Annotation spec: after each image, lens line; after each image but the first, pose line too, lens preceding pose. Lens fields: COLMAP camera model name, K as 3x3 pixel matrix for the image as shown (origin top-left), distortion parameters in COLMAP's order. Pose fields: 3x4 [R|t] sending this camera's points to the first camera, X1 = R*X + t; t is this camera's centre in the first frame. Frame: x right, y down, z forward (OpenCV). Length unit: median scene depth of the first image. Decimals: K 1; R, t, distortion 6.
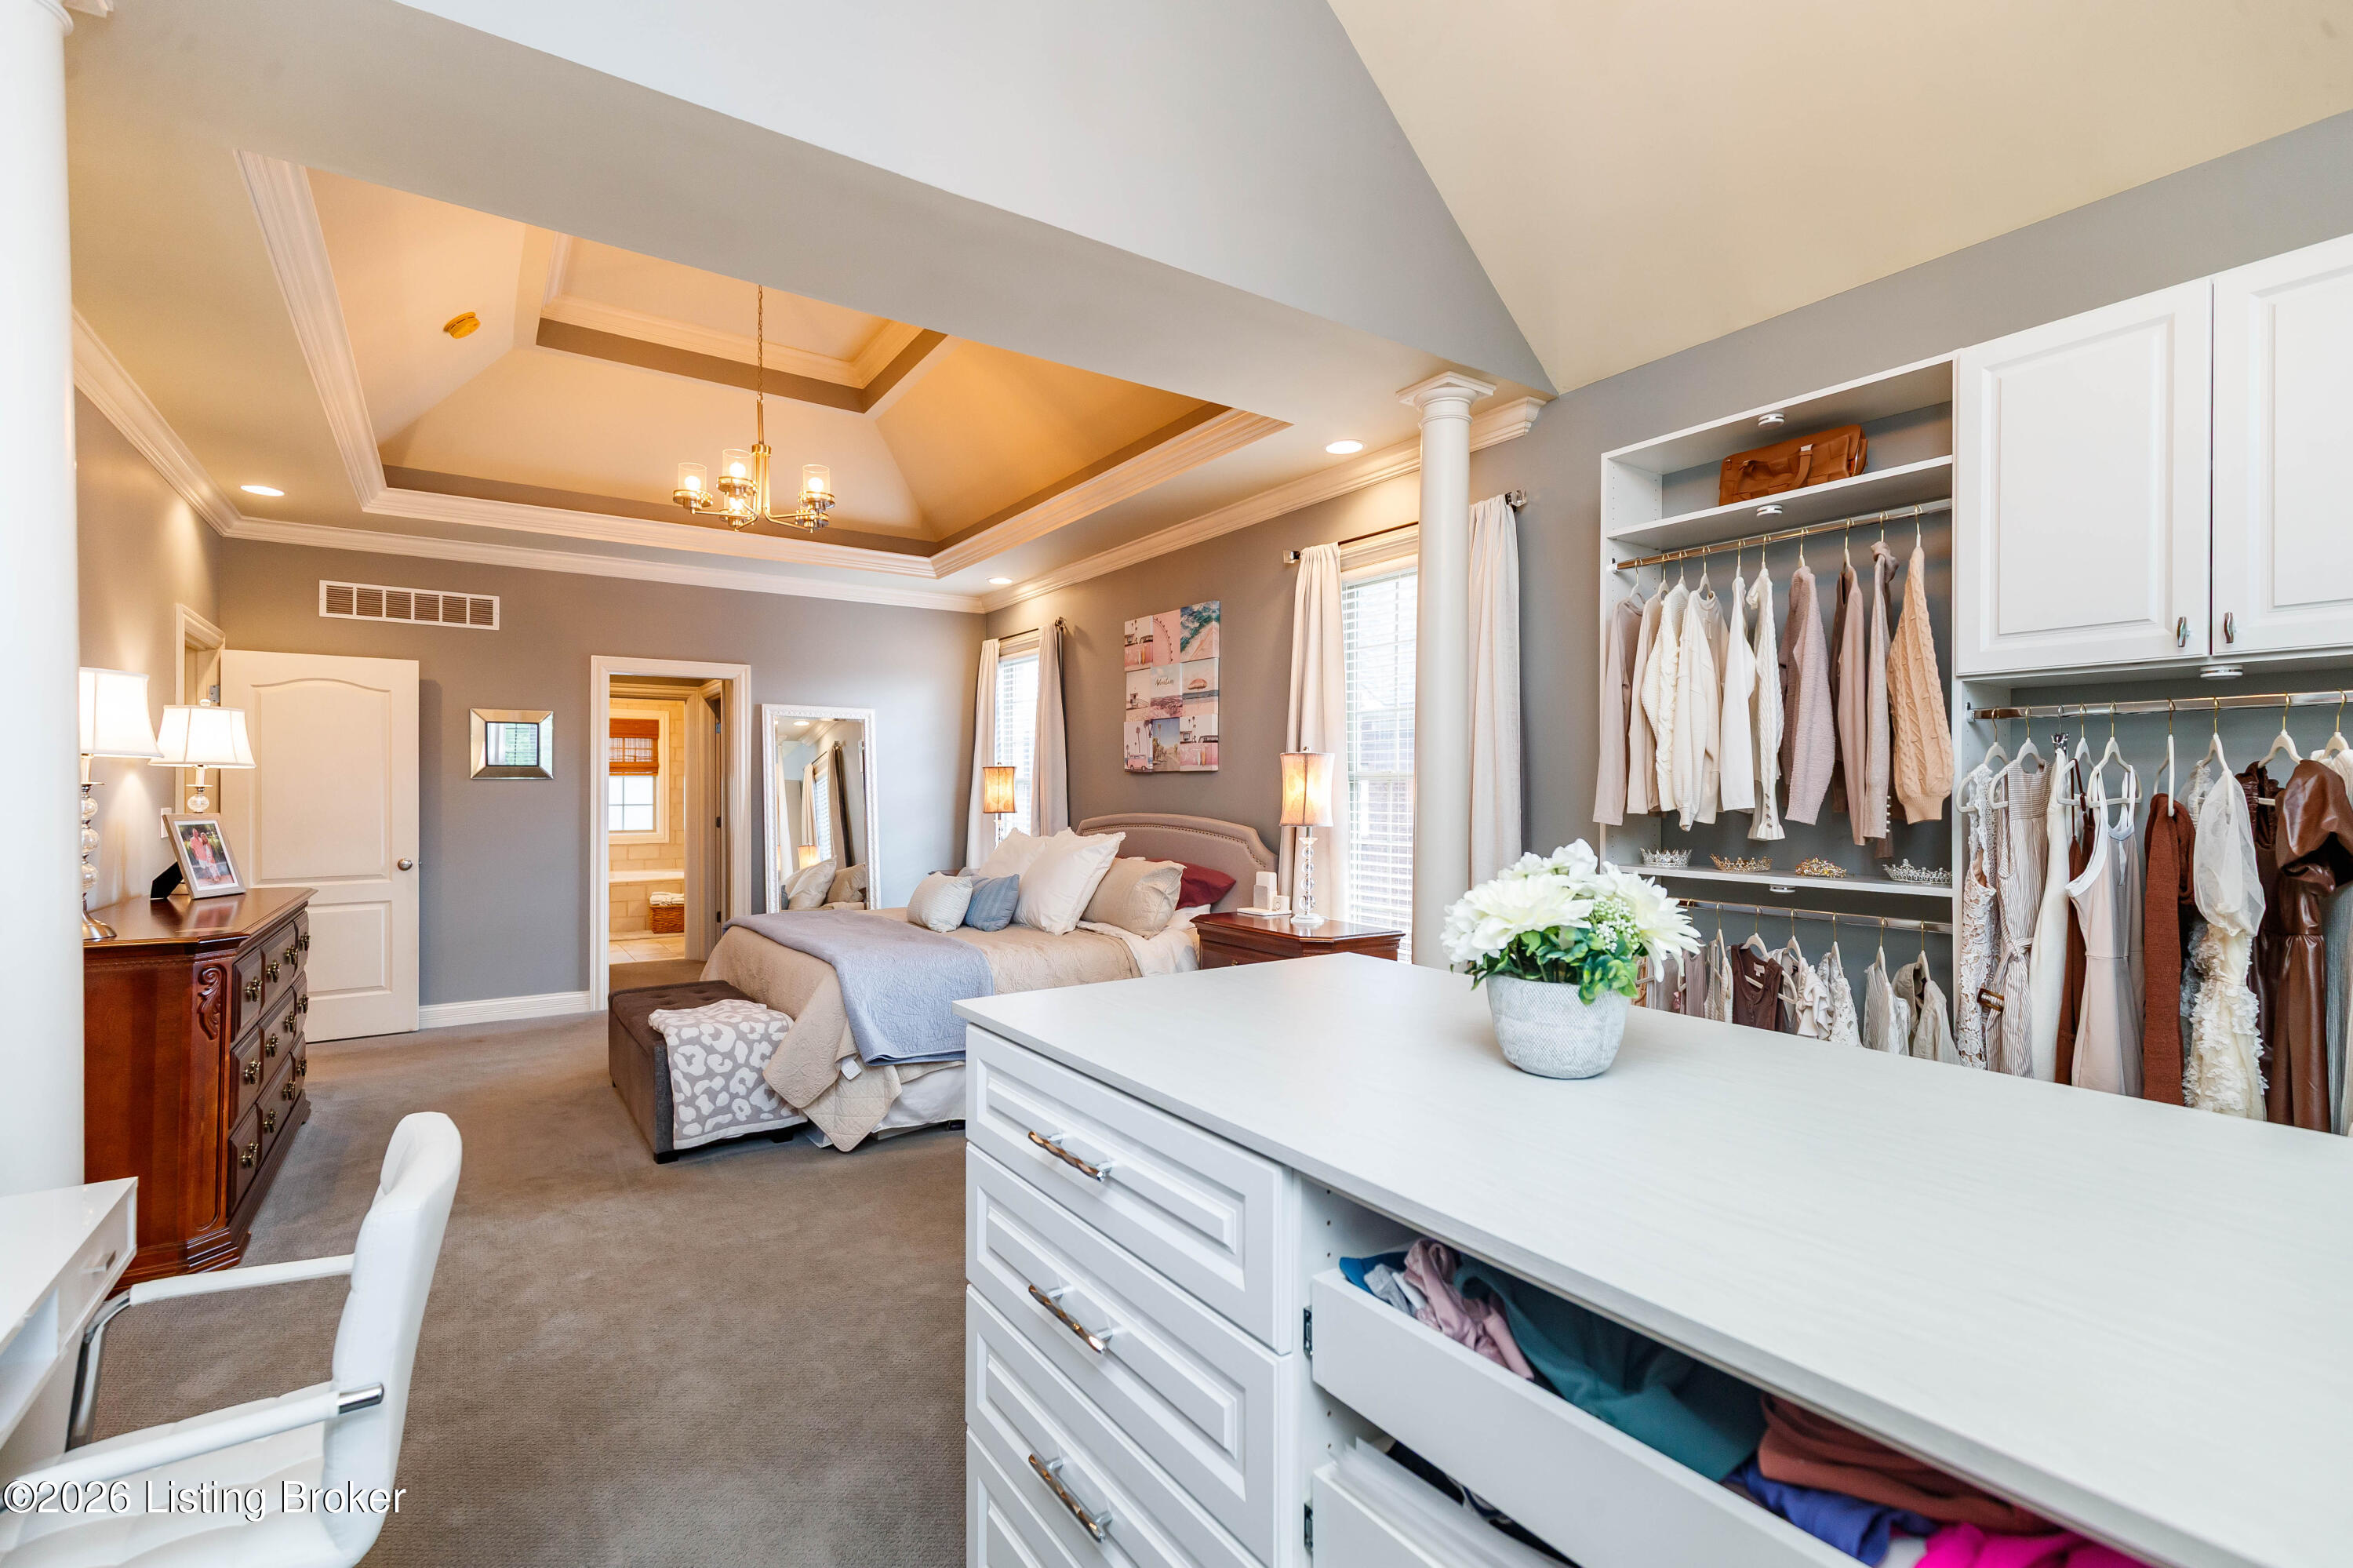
lens RADIAL K [[1047.0, 0, 1163.8], [0, 1047.0, 786.1], [0, 0, 1]] dist [0.005496, -0.001291]
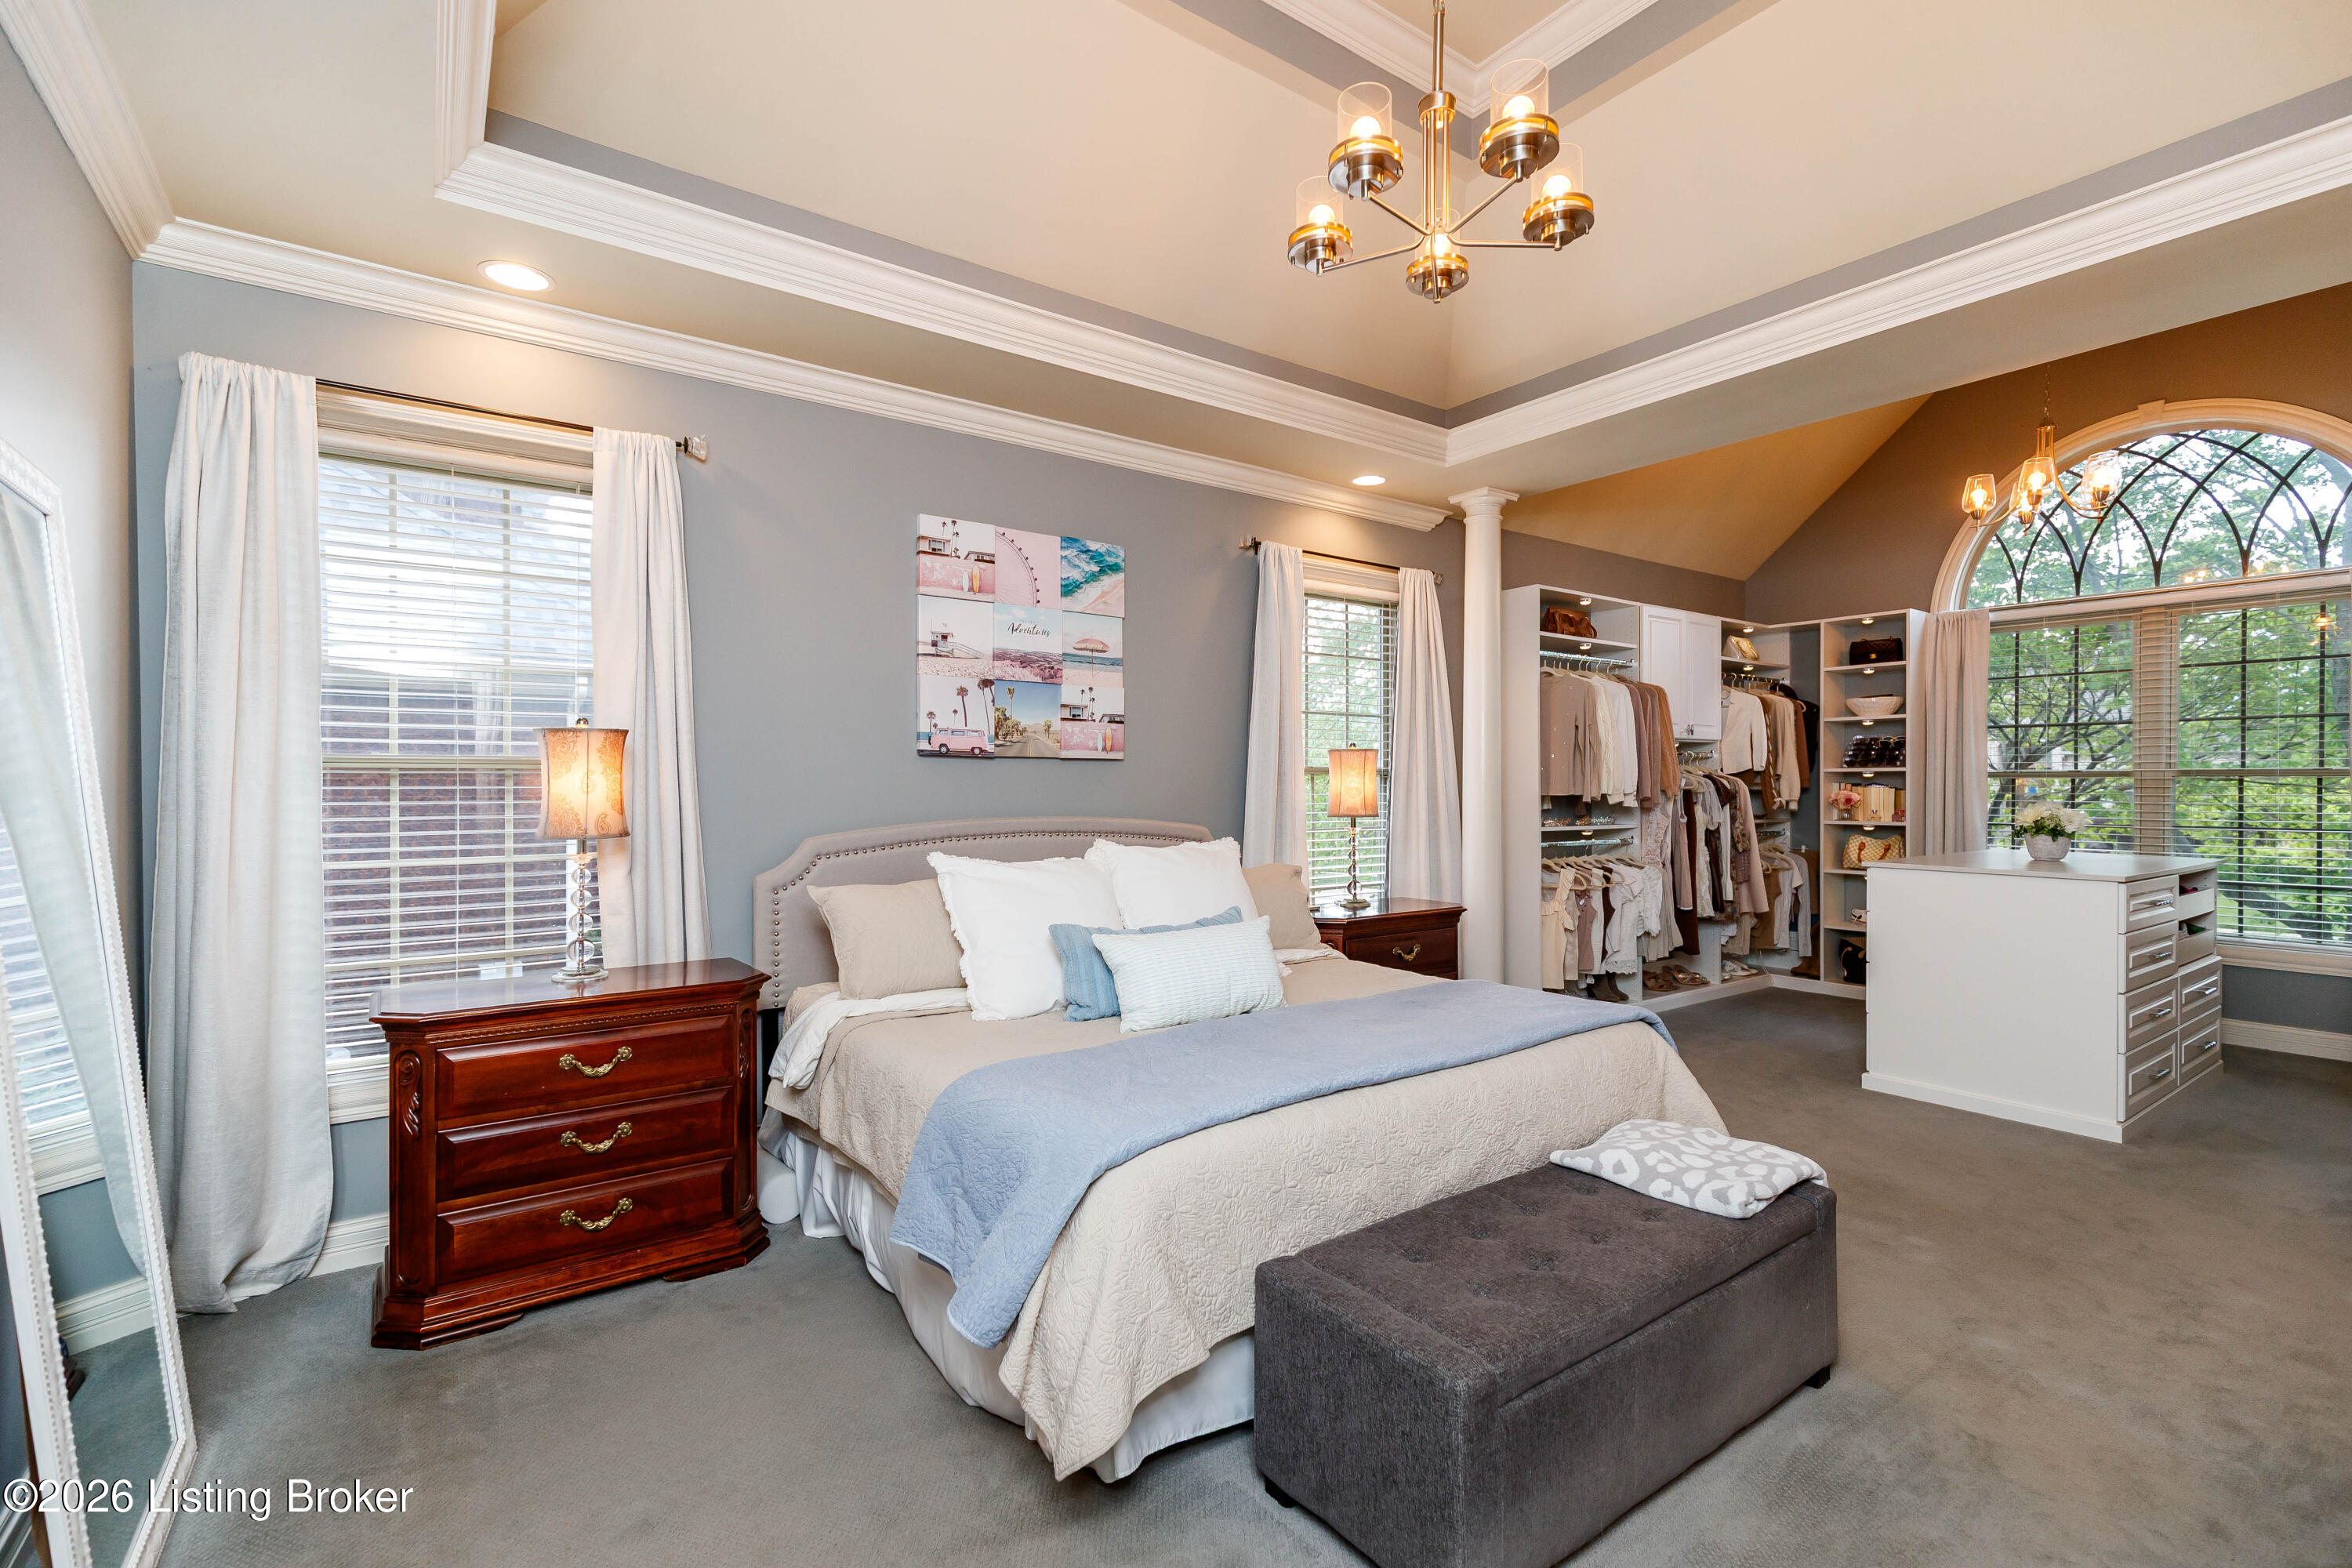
lens RADIAL K [[1046.5, 0, 1176.7], [0, 1046.5, 779.3], [0, 0, 1]] dist [0.005496, -0.001291]
pose [[-0.041162, -0.003151, 0.999147, -0.720047], [-0.008348, 0.999961, 0.002810, -0.001615], [-0.999118, -0.008225, -0.041187, 0.943095]]
